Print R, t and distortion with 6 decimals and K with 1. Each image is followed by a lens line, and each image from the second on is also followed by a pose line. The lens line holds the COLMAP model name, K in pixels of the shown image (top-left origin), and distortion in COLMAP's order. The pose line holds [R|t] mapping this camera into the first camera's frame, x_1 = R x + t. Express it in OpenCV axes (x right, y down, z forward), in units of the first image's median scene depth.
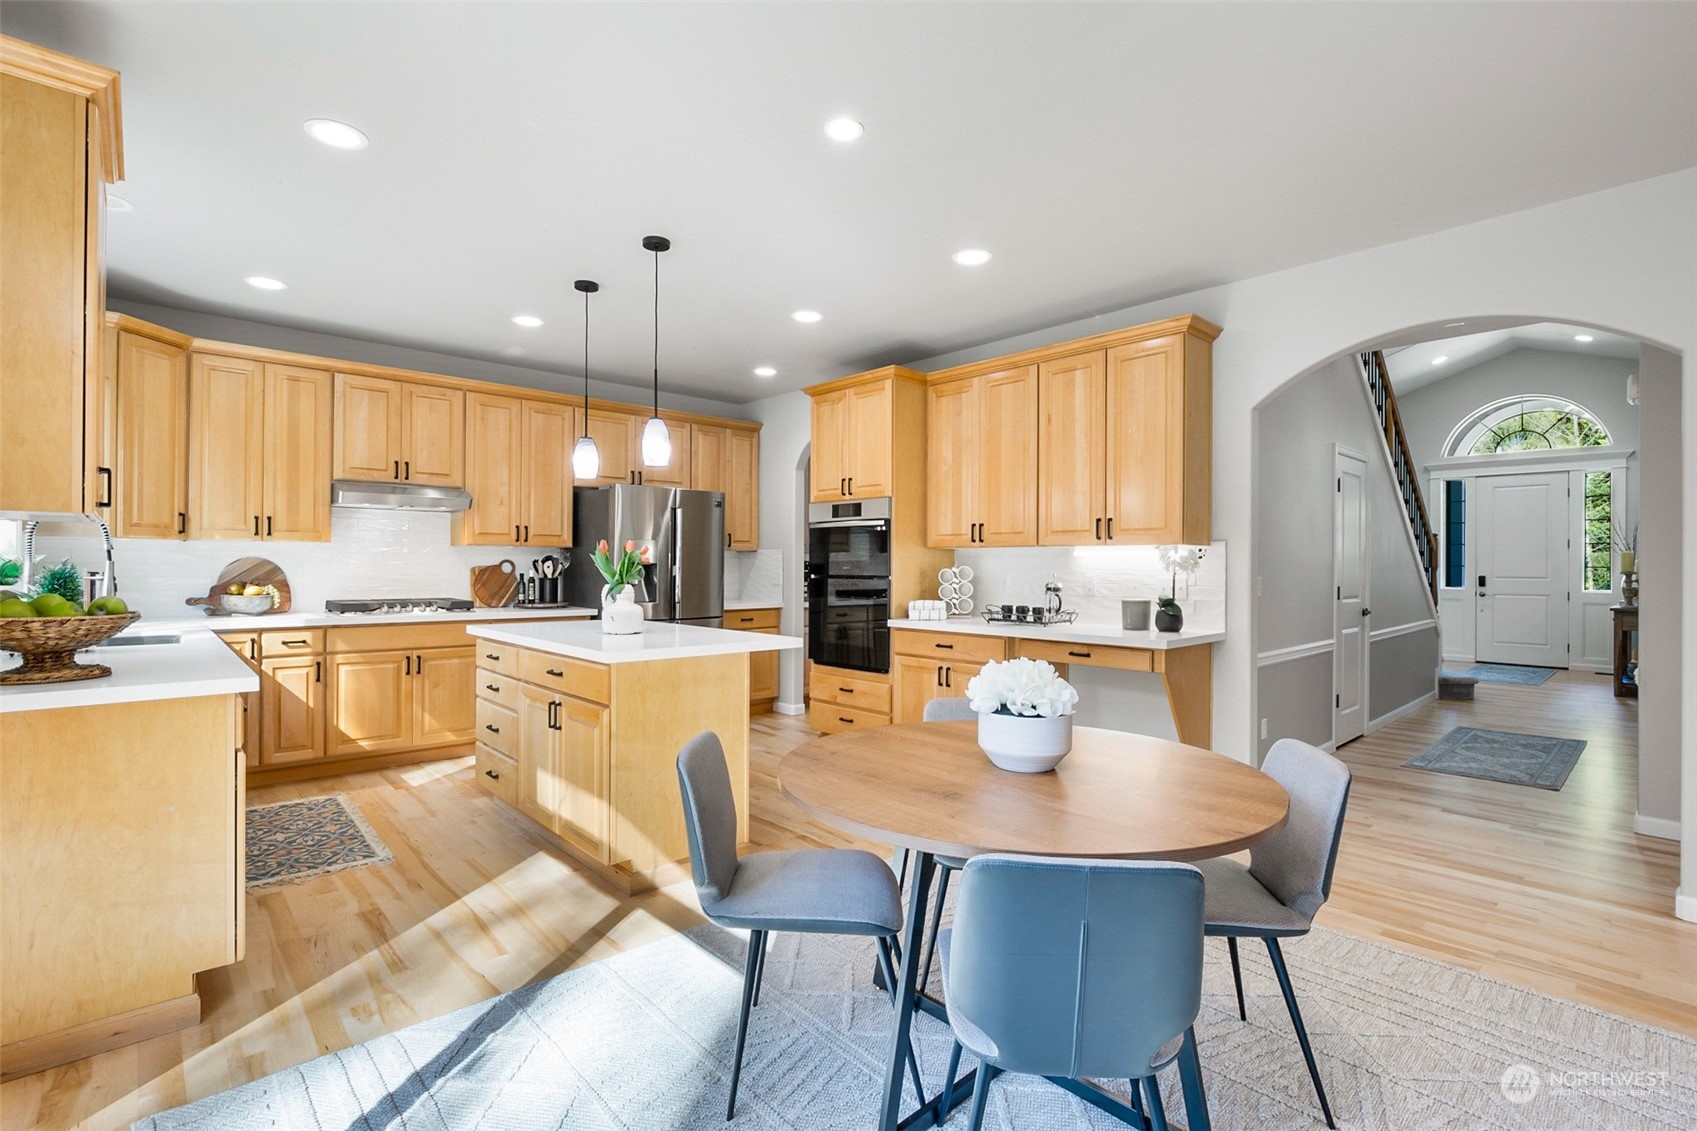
lens RADIAL K [[775.3, 0, 848.8], [0, 775.3, 562.8], [0, 0, 1]] dist [-0.018752, 0.001188]
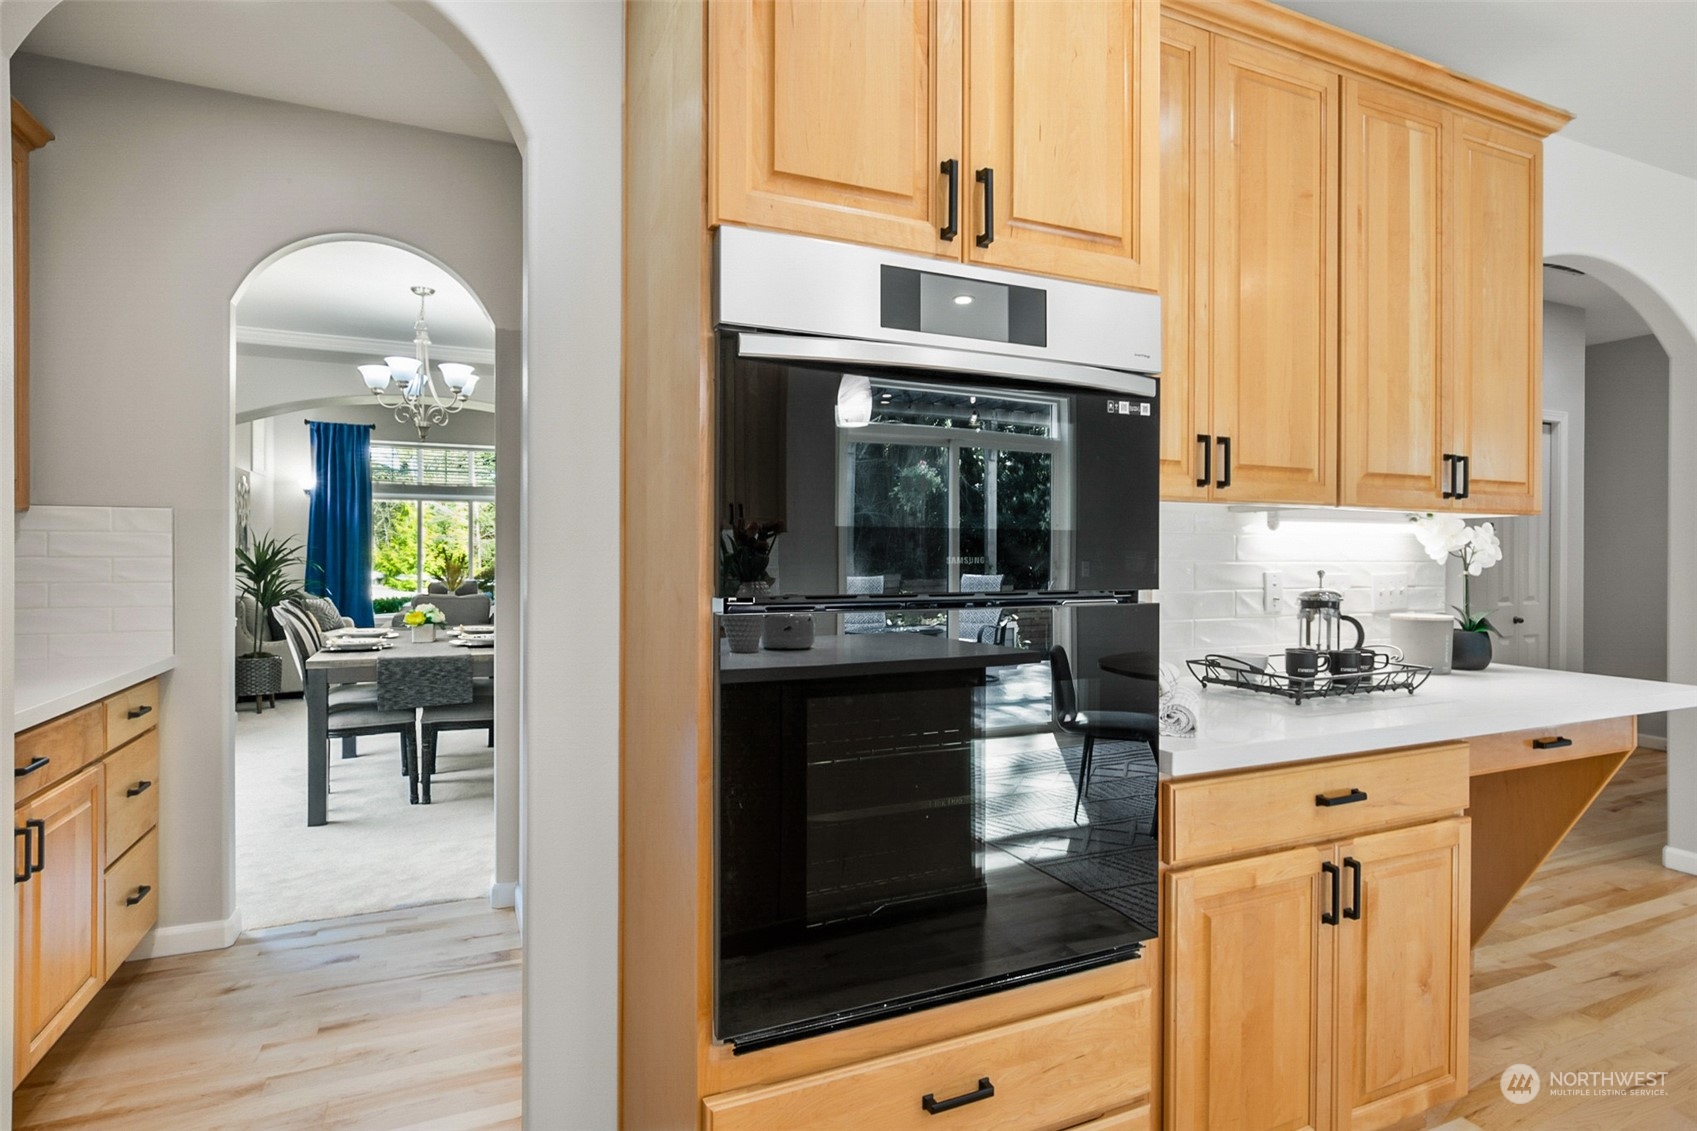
lens RADIAL K [[876.9, 0, 851.4], [0, 876.9, 563.0], [0, 0, 1]] dist [-0.002971, 0.002228]
pose [[0.327316, -0.012425, 0.944833, -0.288049], [-0.004571, 0.999881, 0.014732, 0.003947], [-0.944904, -0.009141, 0.327220, 1.060777]]
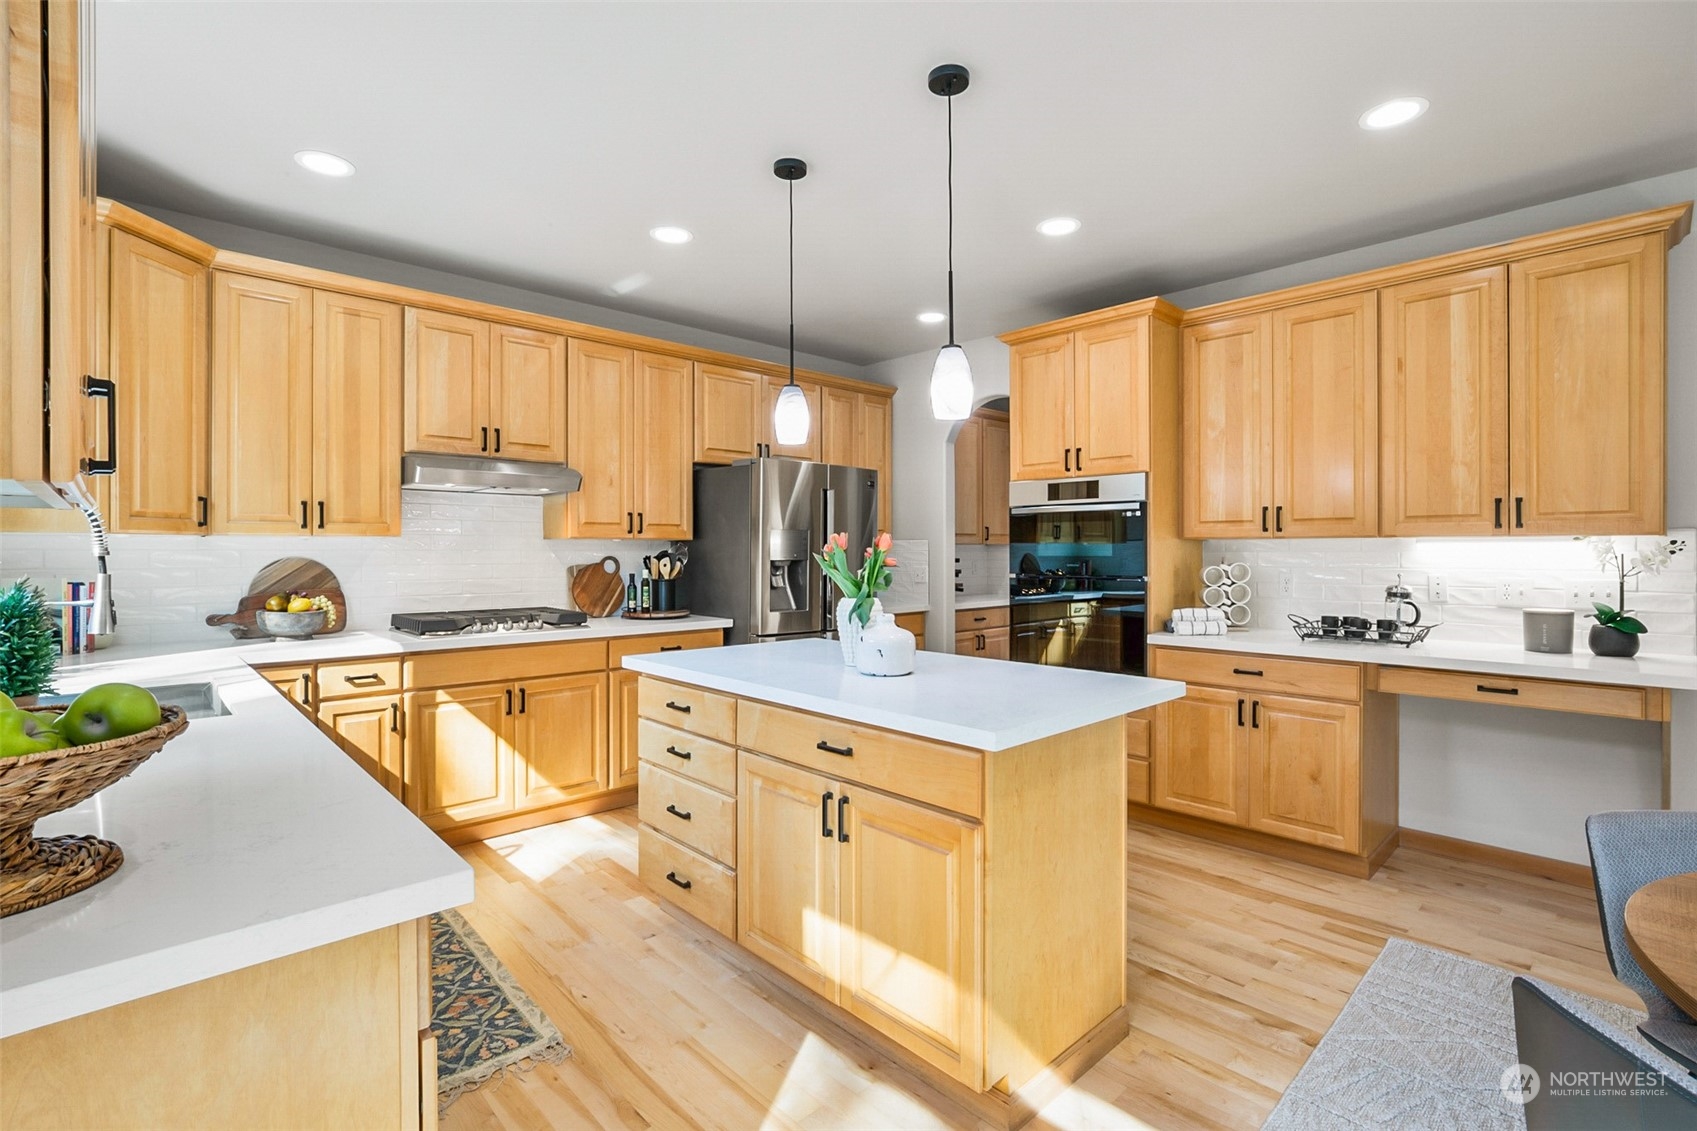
lens RADIAL K [[775.3, 0, 848.6], [0, 775.3, 551.2], [0, 0, 1]] dist [-0.018752, 0.001188]
pose [[0.999916, -0.006043, 0.011457, -0.262144], [0.006009, 0.999978, 0.002934, -0.012568], [-0.011475, -0.002865, 0.999930, 0.264824]]
